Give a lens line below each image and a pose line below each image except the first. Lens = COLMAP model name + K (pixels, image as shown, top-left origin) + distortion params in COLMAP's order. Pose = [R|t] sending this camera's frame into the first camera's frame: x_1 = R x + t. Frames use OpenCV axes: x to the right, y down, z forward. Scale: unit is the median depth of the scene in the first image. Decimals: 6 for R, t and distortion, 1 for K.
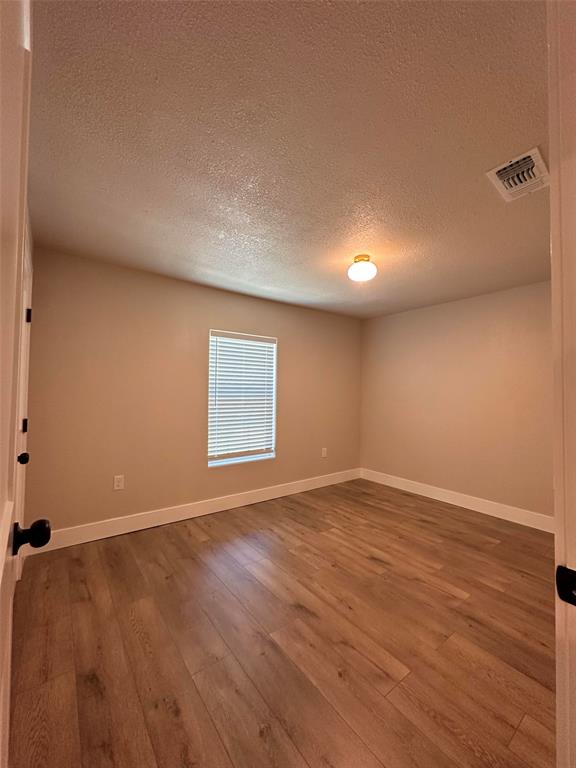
lens RADIAL K [[306.1, 0, 288.0], [0, 306.1, 384.0], [0, 0, 1]] dist [-0.001189, -0.000122]
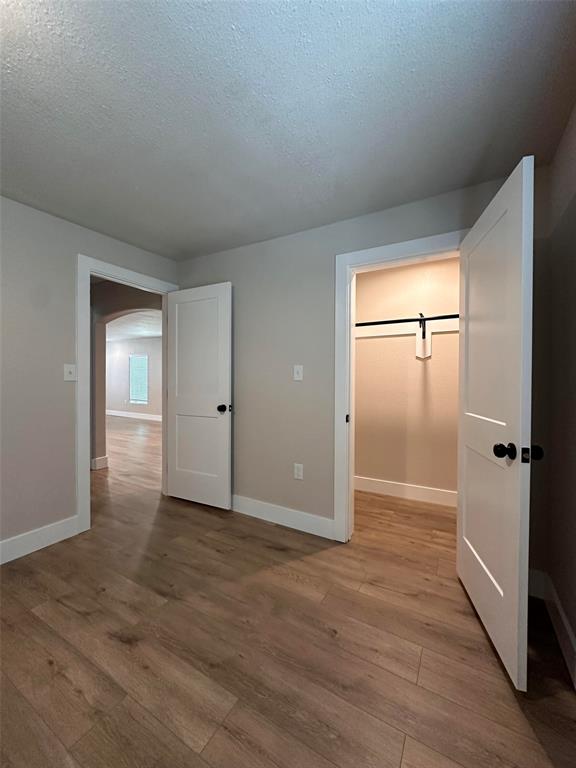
lens RADIAL K [[306.1, 0, 288.0], [0, 306.1, 384.0], [0, 0, 1]] dist [-0.001189, -0.000122]
pose [[-0.920751, -0.011712, -0.389974, -0.022330], [-0.001309, 0.999636, -0.026931, 0.104345], [0.390148, -0.024286, -0.920432, 2.051918]]
